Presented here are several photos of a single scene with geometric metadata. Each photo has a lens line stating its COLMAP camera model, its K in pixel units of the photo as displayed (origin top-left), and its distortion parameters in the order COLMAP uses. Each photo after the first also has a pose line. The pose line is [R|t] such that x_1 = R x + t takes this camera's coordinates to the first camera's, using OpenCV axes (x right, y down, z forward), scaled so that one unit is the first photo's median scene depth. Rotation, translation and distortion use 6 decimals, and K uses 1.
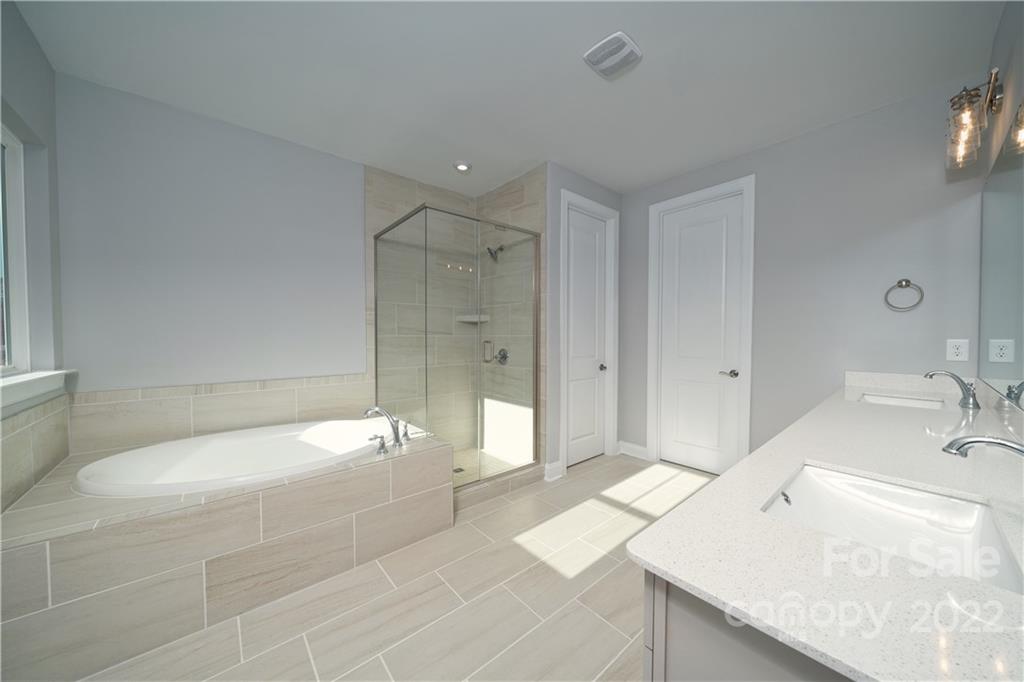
lens RADIAL K [[354.5, 0, 509.2], [0, 354.5, 339.7], [0, 0, 1]] dist [-0.005411, 0.000451]
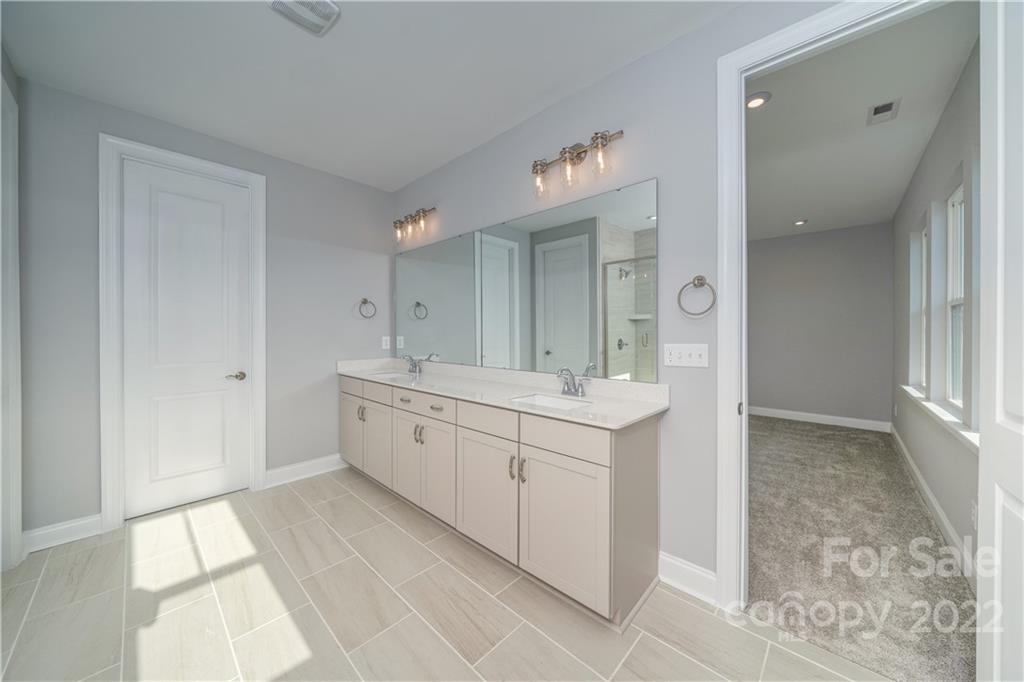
lens RADIAL K [[354.5, 0, 515.7], [0, 354.5, 332.9], [0, 0, 1]] dist [-0.005411, 0.000451]
pose [[-0.113029, 0.004984, 0.993579, -0.435901], [0.016673, 0.999856, -0.003118, -0.002688], [-0.993452, 0.016214, -0.113096, 0.449606]]
